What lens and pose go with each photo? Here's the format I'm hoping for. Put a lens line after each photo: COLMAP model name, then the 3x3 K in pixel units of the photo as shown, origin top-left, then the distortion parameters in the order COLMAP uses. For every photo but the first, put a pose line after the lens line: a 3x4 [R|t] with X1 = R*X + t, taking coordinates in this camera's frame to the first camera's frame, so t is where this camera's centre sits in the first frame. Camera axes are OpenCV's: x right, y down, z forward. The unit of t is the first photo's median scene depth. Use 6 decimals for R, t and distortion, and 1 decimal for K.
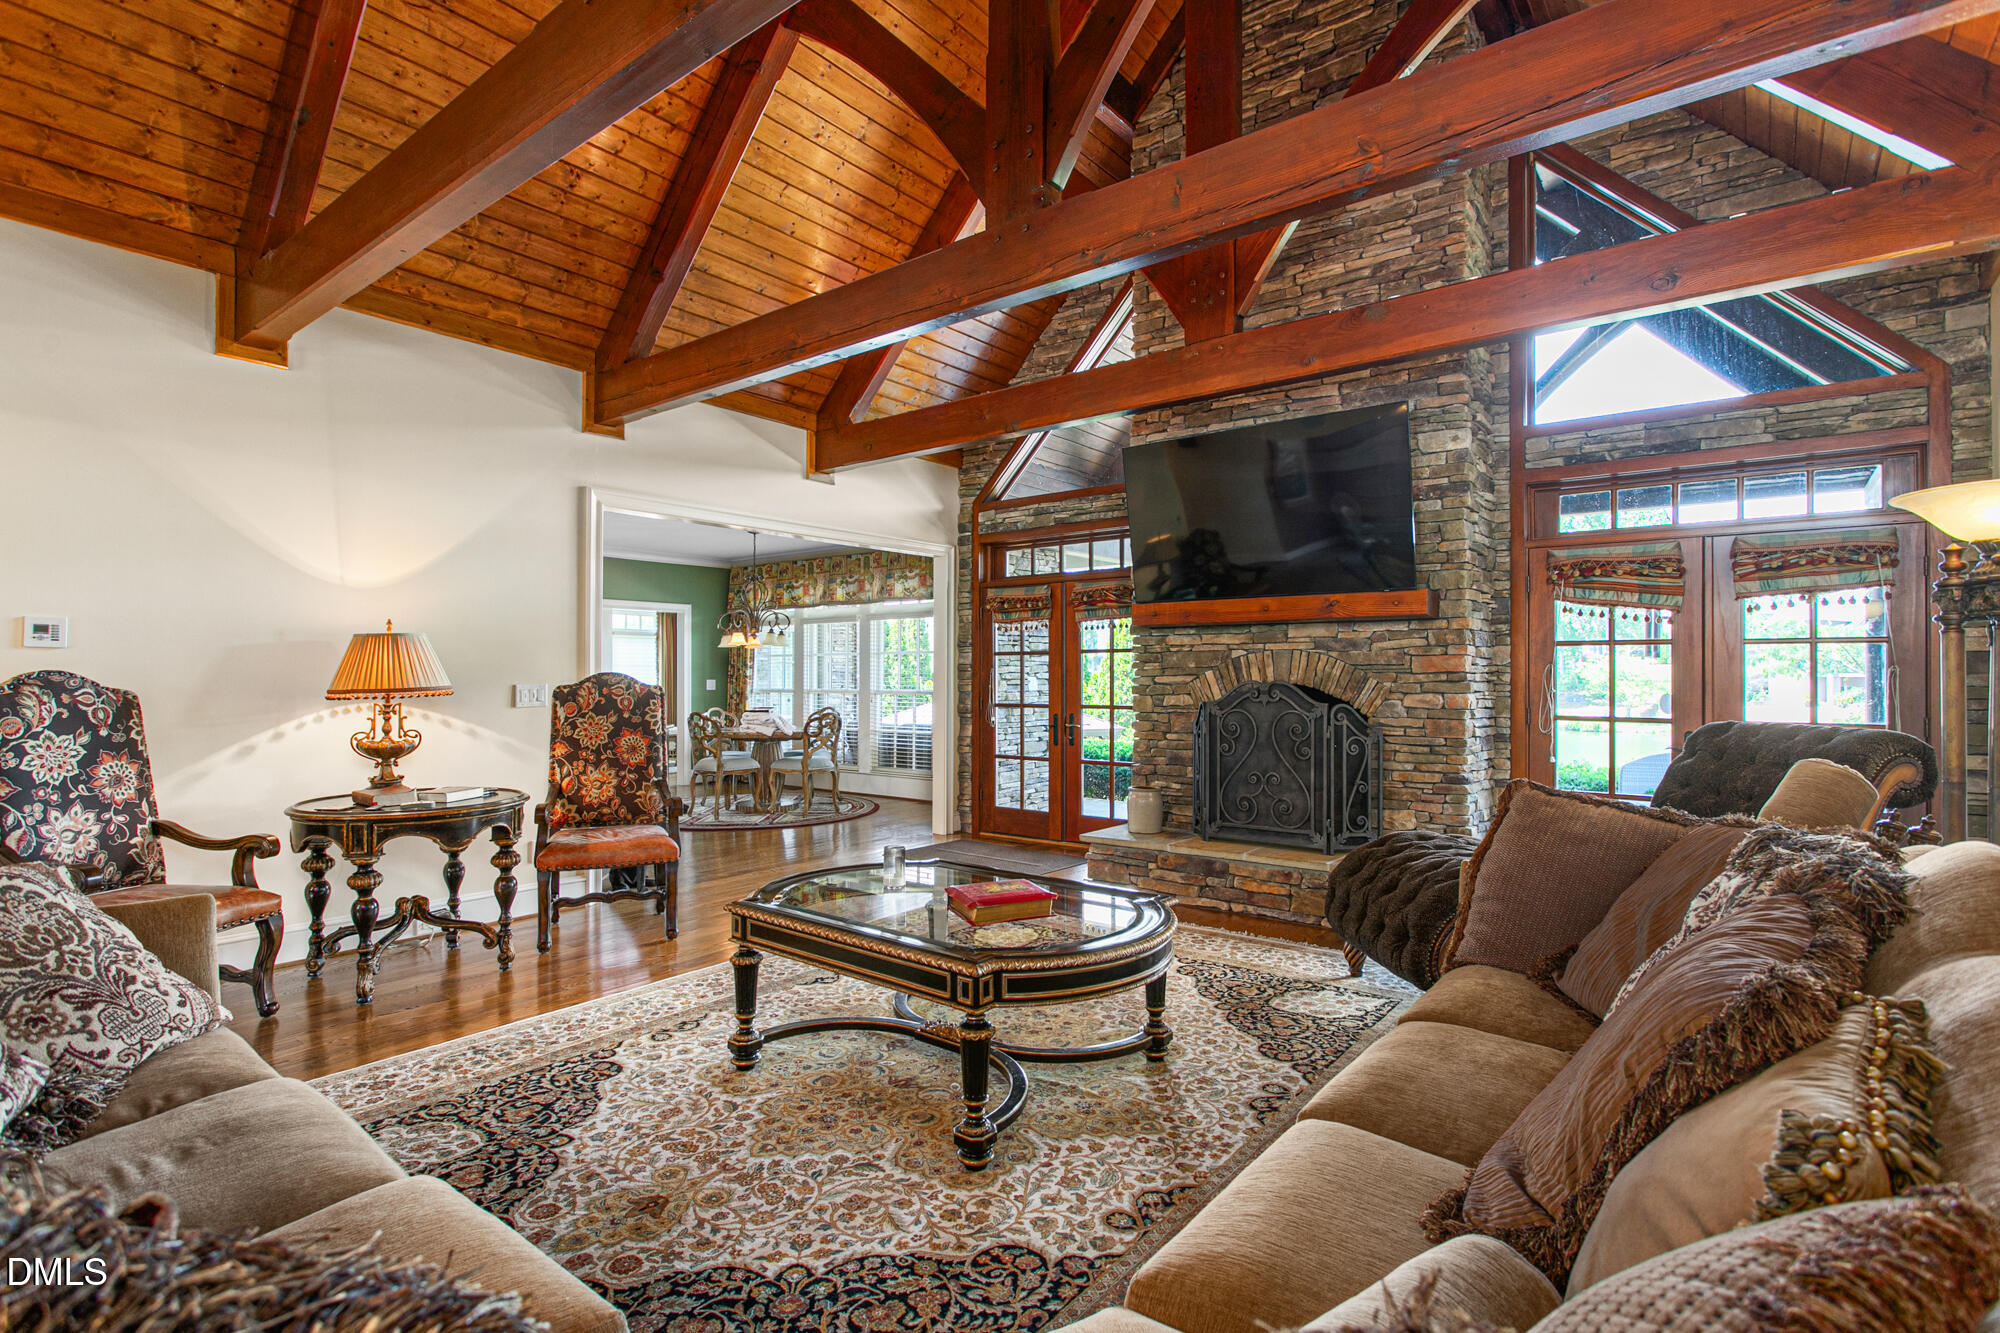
lens RADIAL K [[971.4, 0, 1009.7], [0, 971.4, 667.4], [0, 0, 1]] dist [0.001195, -0.000348]
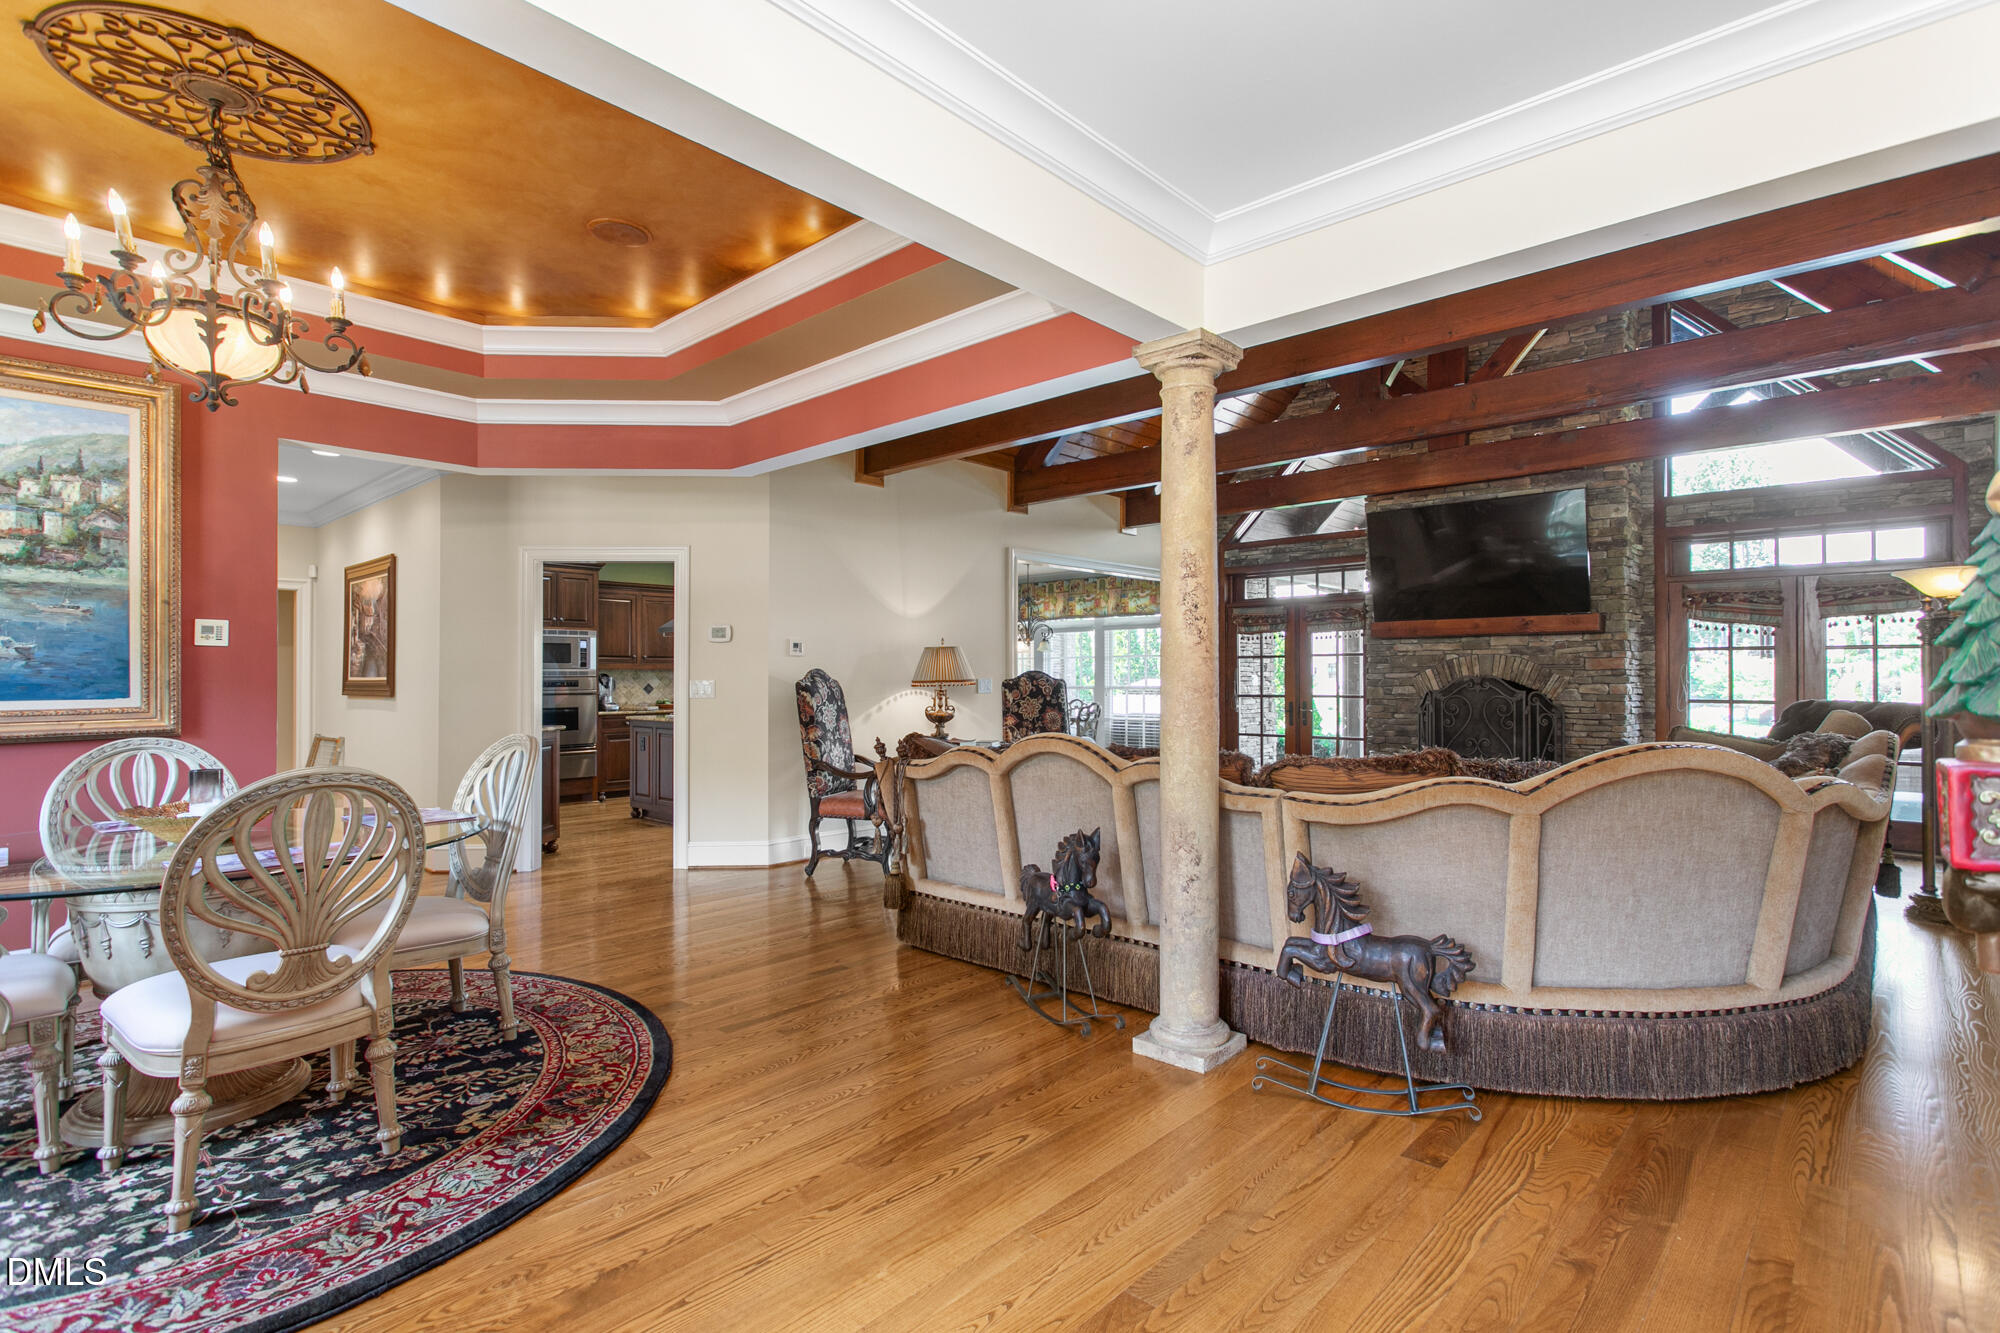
lens RADIAL K [[971.4, 0, 1007.4], [0, 971.4, 666.6], [0, 0, 1]] dist [0.001195, -0.000348]
pose [[0.996687, -0.002246, -0.081298, -0.322801], [0.001984, 0.999993, -0.003307, 0.003758], [0.081305, 0.003135, 0.996684, -0.509026]]
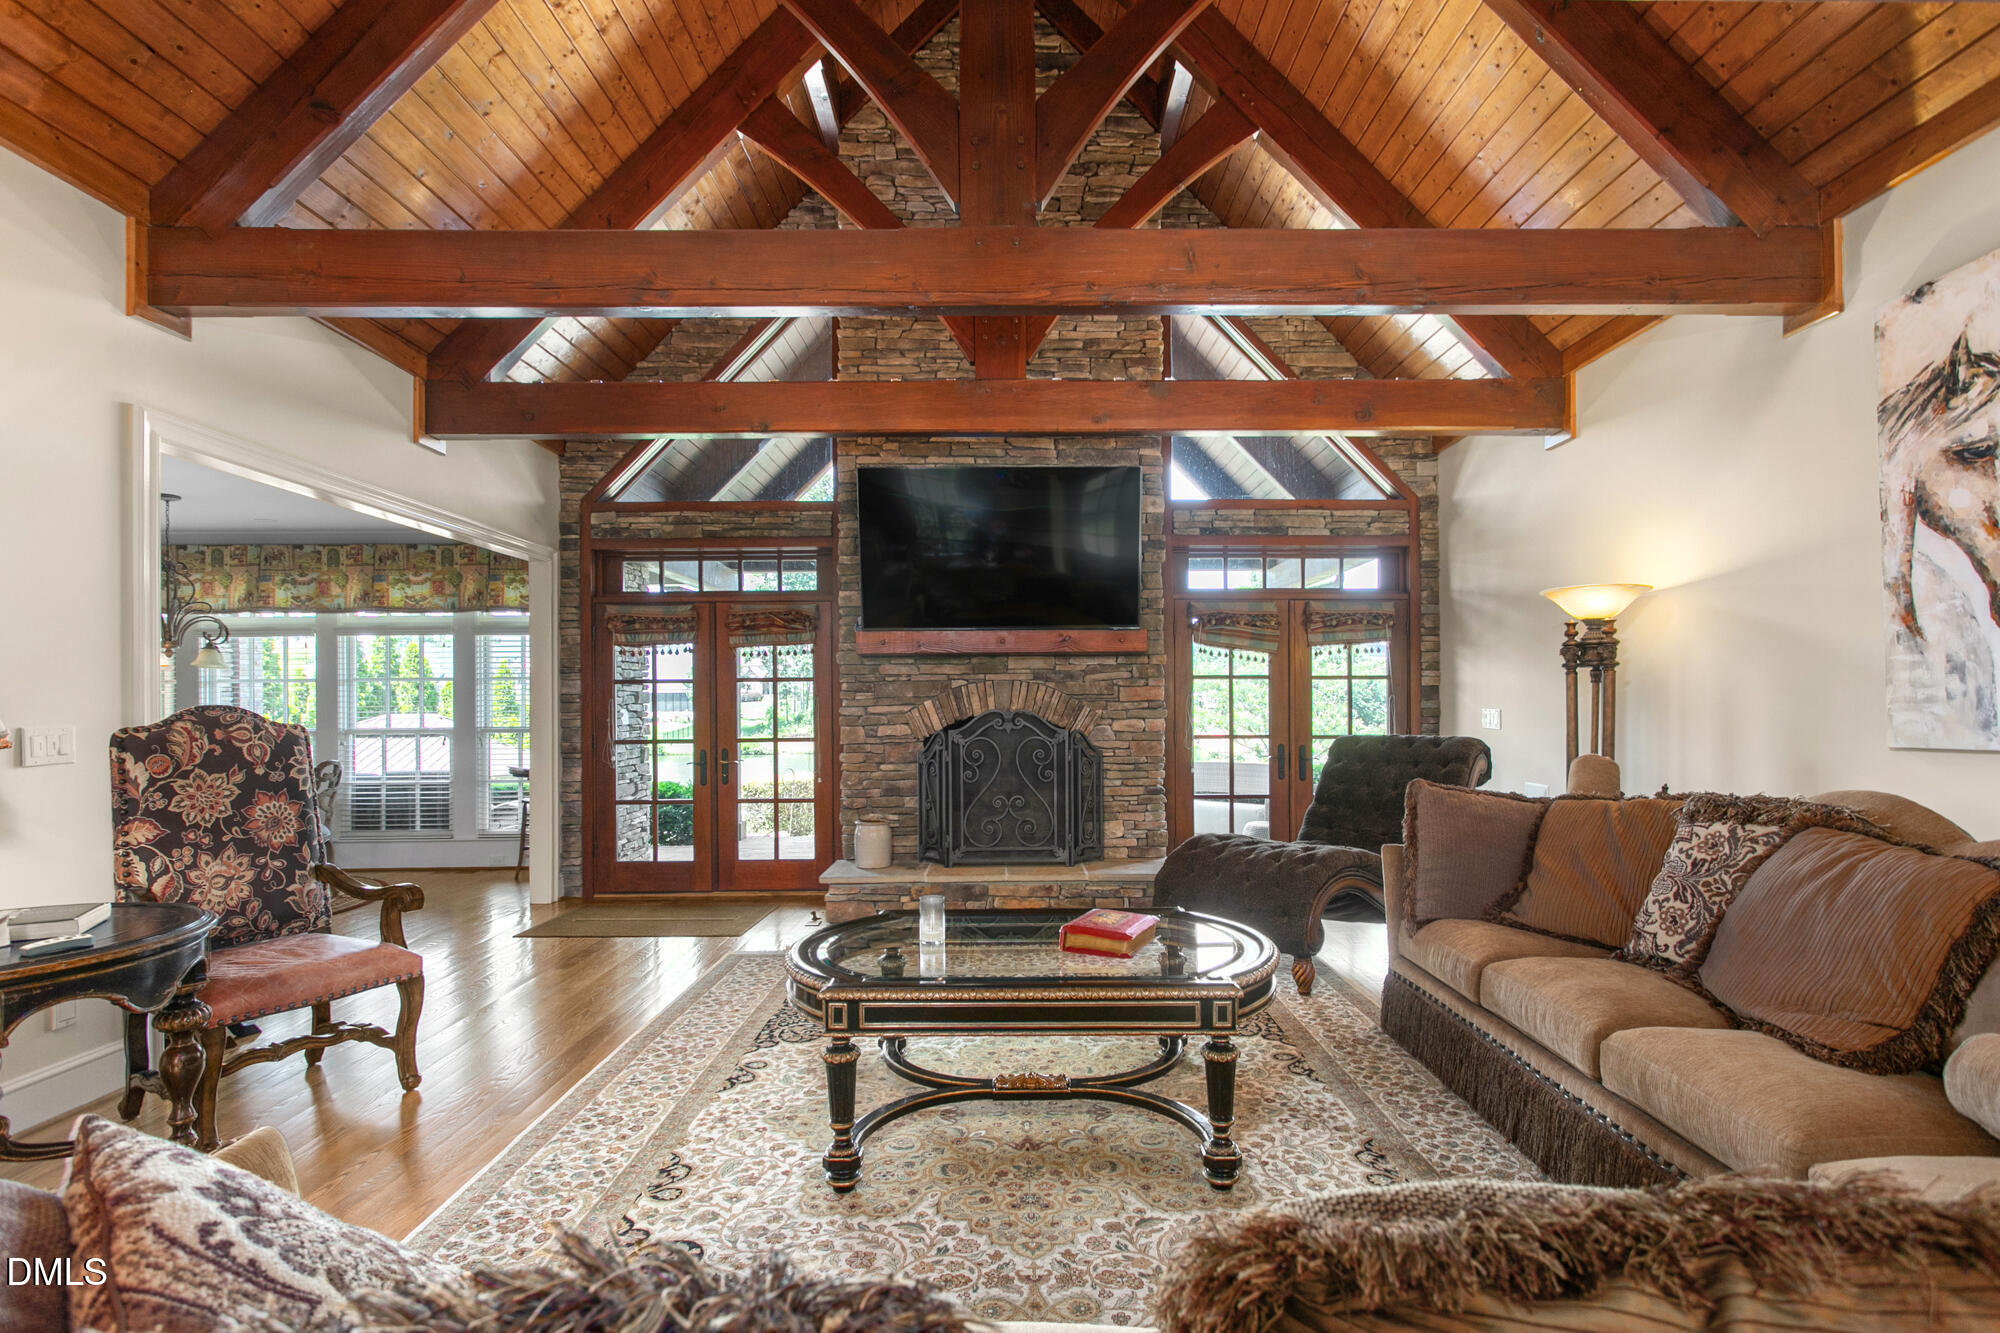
lens RADIAL K [[971.4, 0, 1027.0], [0, 971.4, 701.2], [0, 0, 1]] dist [0.001195, -0.000348]
pose [[0.777449, -0.003628, 0.628936, -0.390432], [0.002071, 0.999993, 0.003209, 0.001482], [-0.628943, -0.001192, 0.777451, 0.166352]]
